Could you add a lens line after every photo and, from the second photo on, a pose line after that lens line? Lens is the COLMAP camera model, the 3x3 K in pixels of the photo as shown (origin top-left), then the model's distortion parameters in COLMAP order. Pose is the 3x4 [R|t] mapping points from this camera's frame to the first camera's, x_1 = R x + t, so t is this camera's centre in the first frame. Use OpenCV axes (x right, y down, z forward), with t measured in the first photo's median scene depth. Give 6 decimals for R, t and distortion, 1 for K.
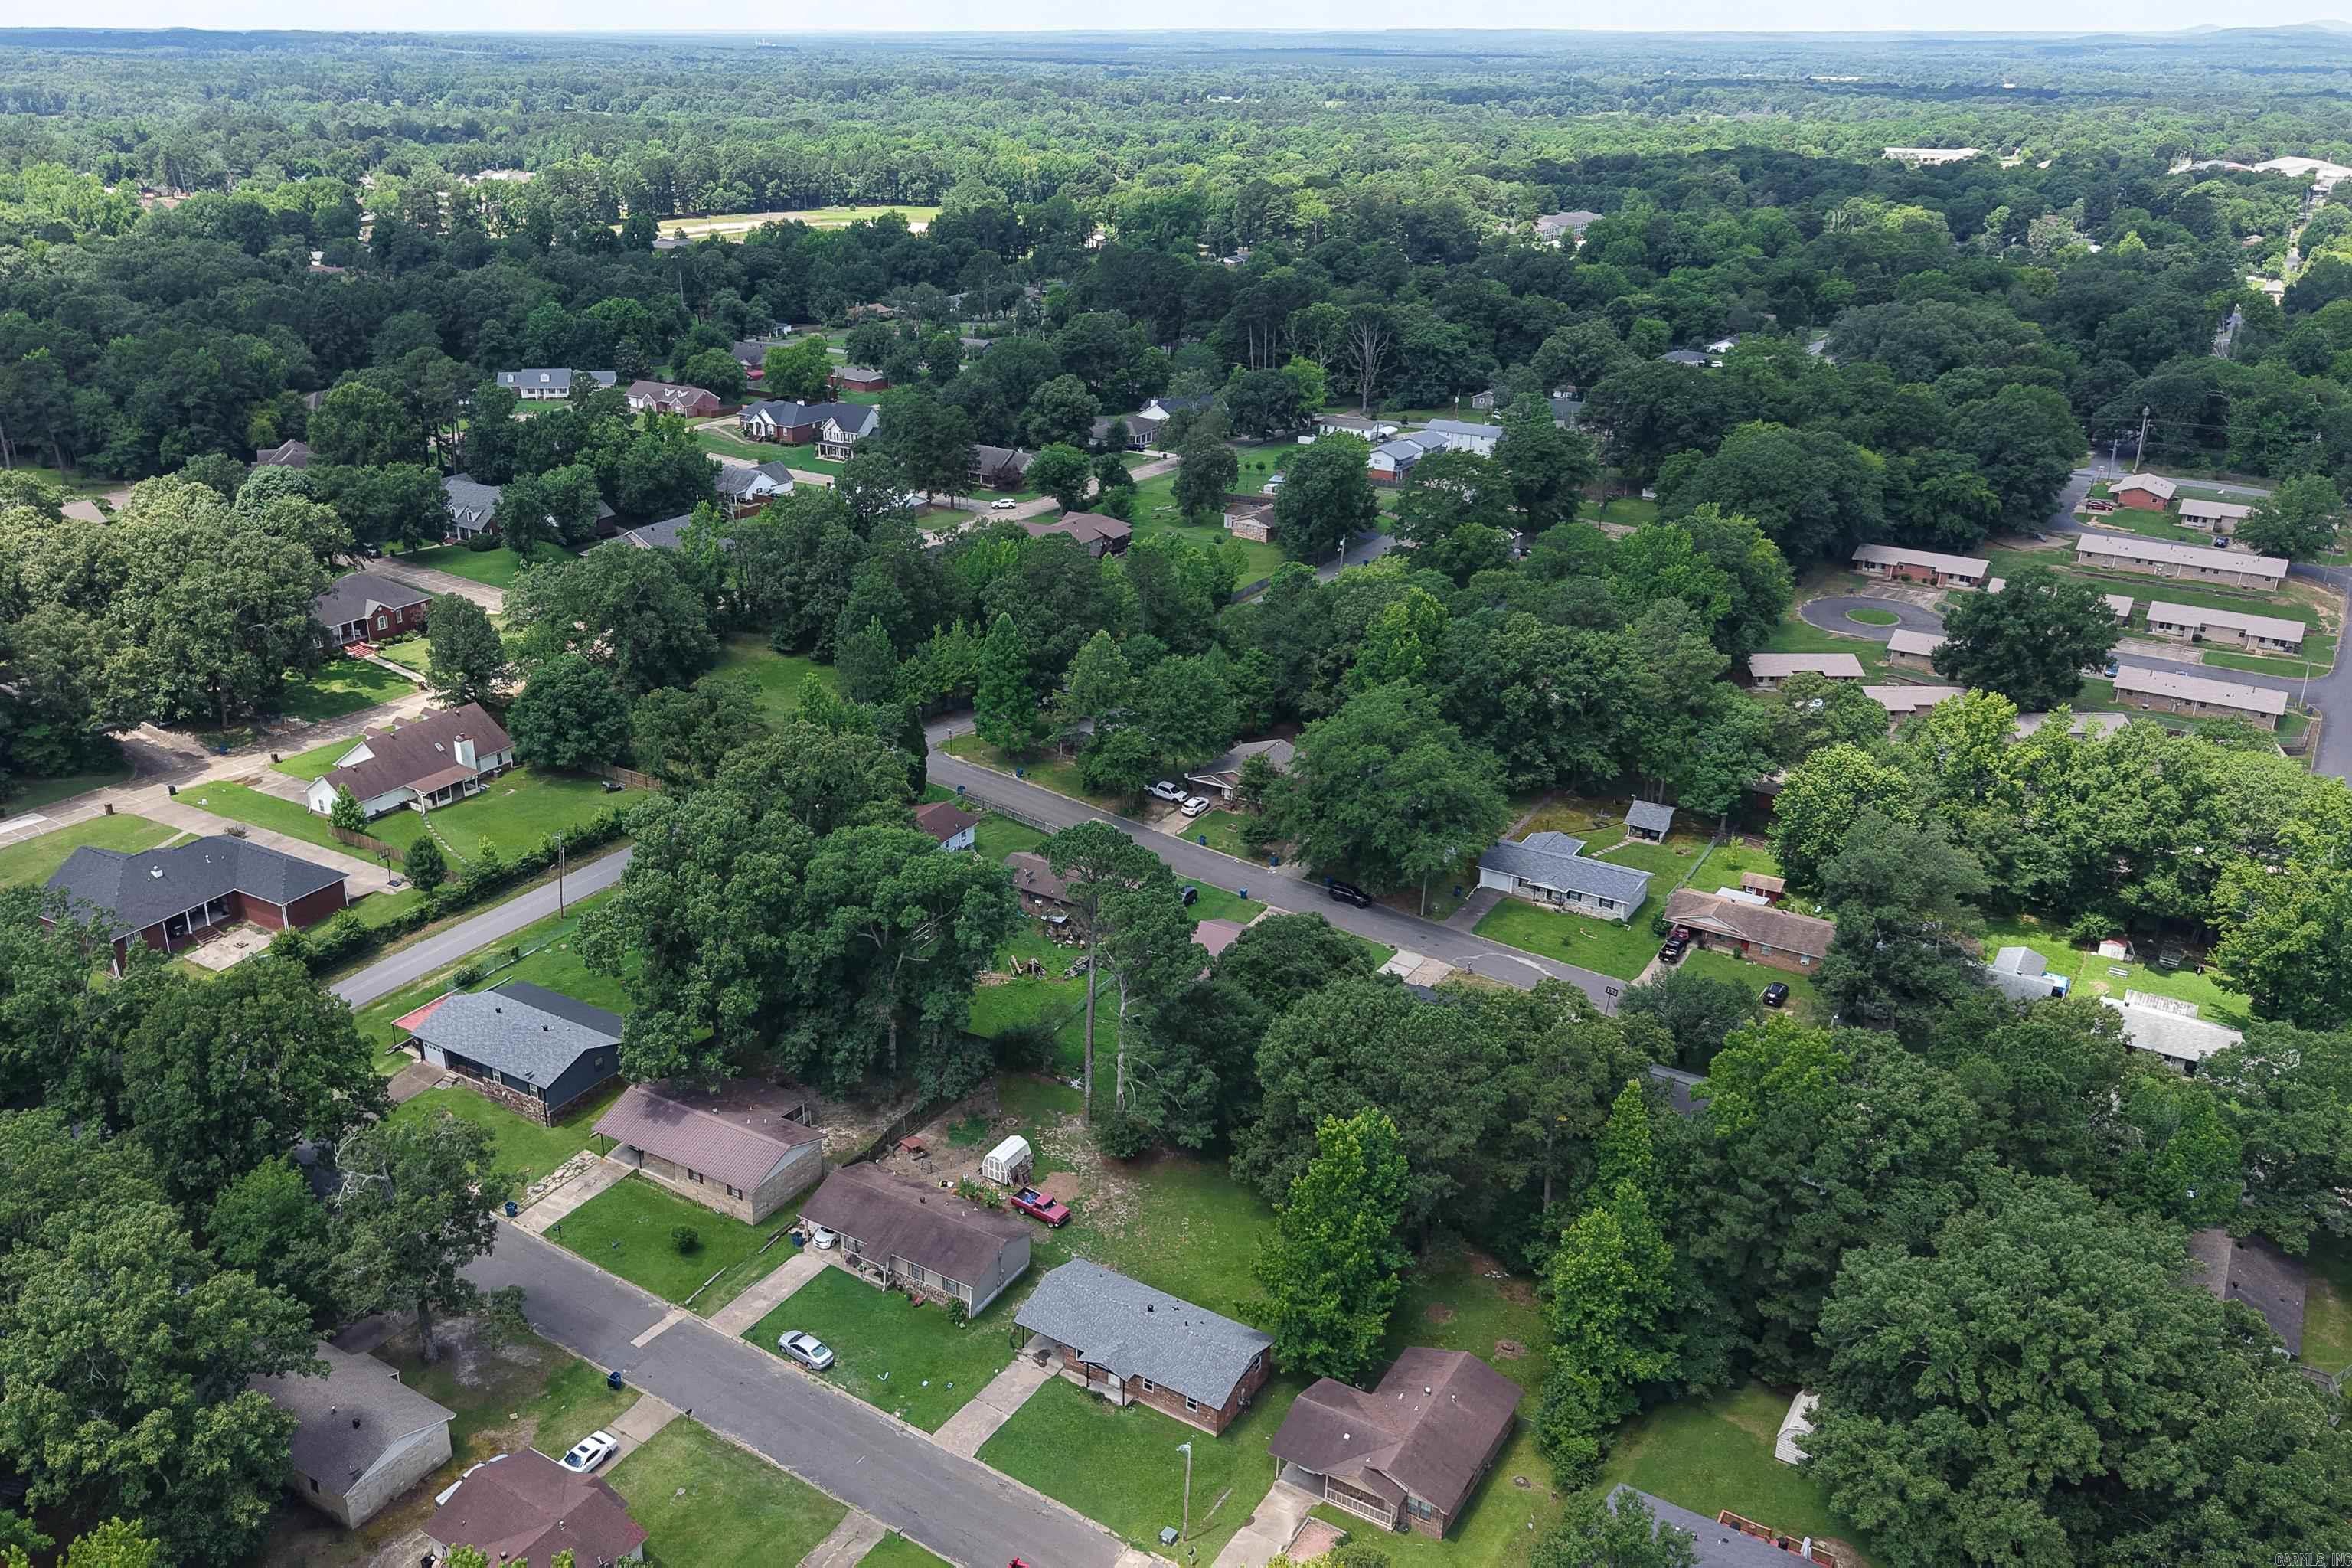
lens RADIAL K [[1866.6, 0, 1107.0], [0, 1866.6, 776.7], [0, 0, 1]] dist [0.012215, -0.007081]
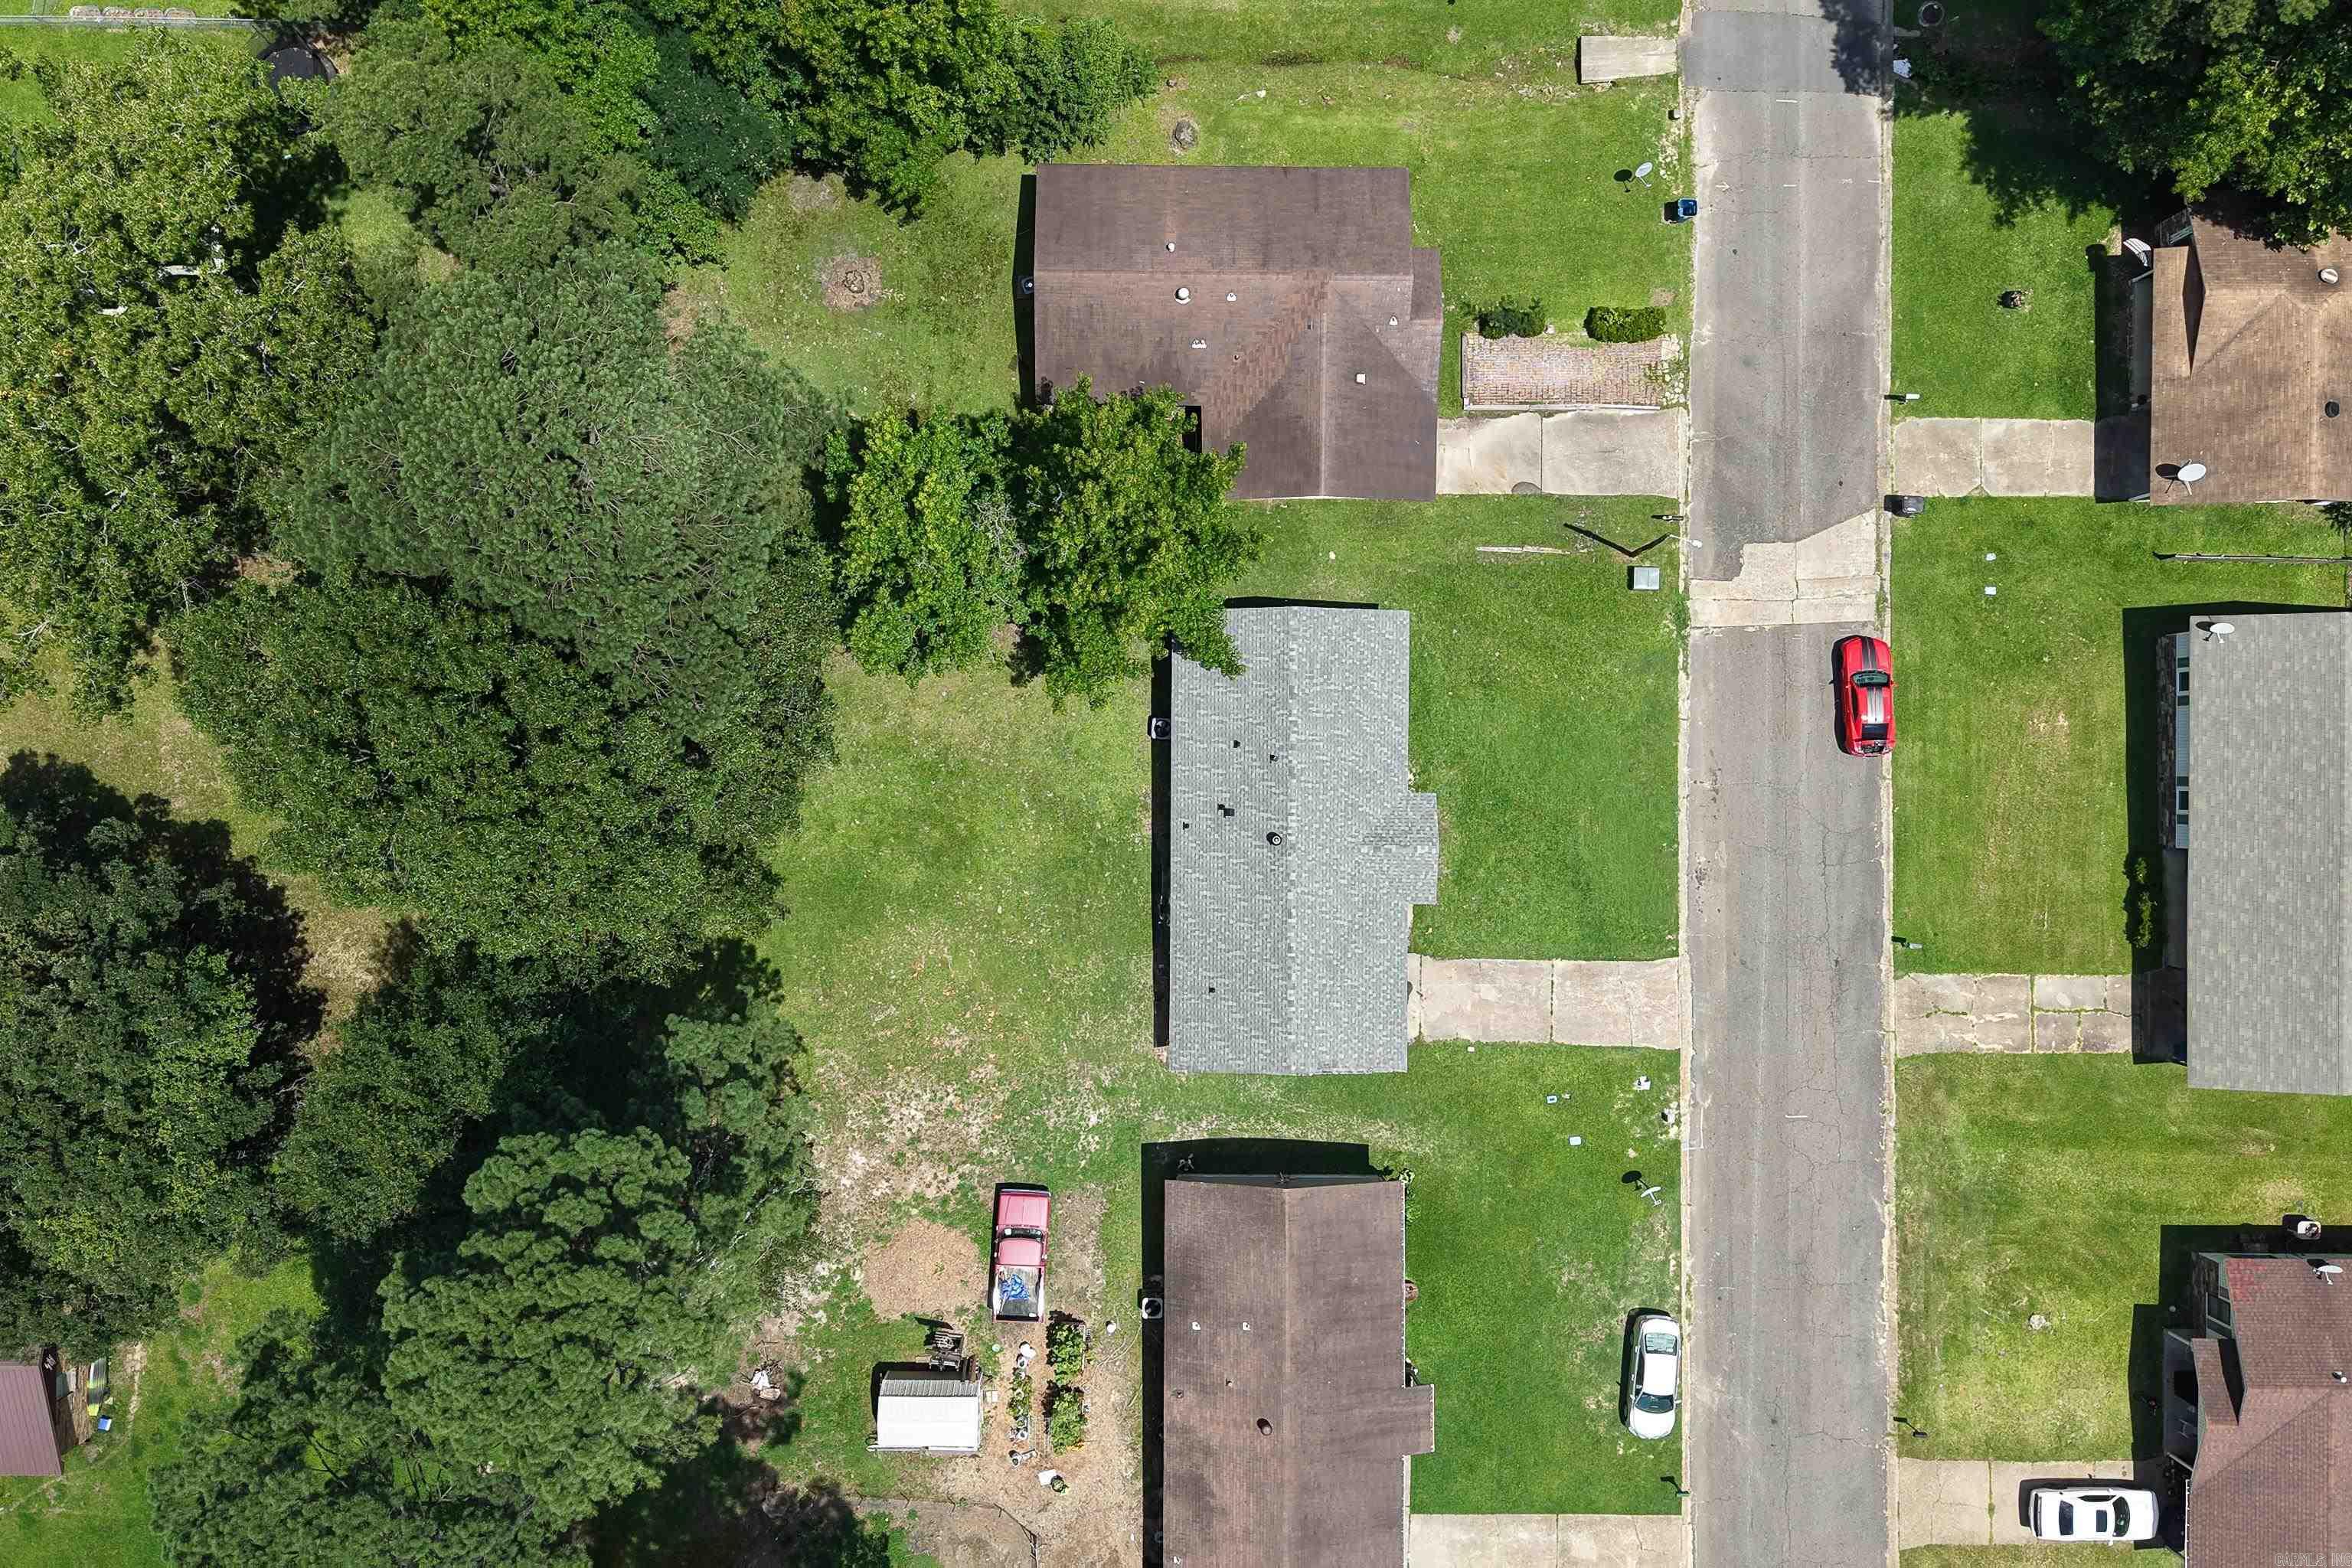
lens RADIAL K [[1832.4, 0, 1176.0], [0, 1832.4, 784.0], [0, 0, 1]] dist [0.170086, -0.506571]
pose [[-0.529377, -0.848095, -0.022222, 0.064914], [0.296735, -0.209633, 0.931666, -0.190830], [-0.794800, 0.486609, 0.362635, 0.869418]]
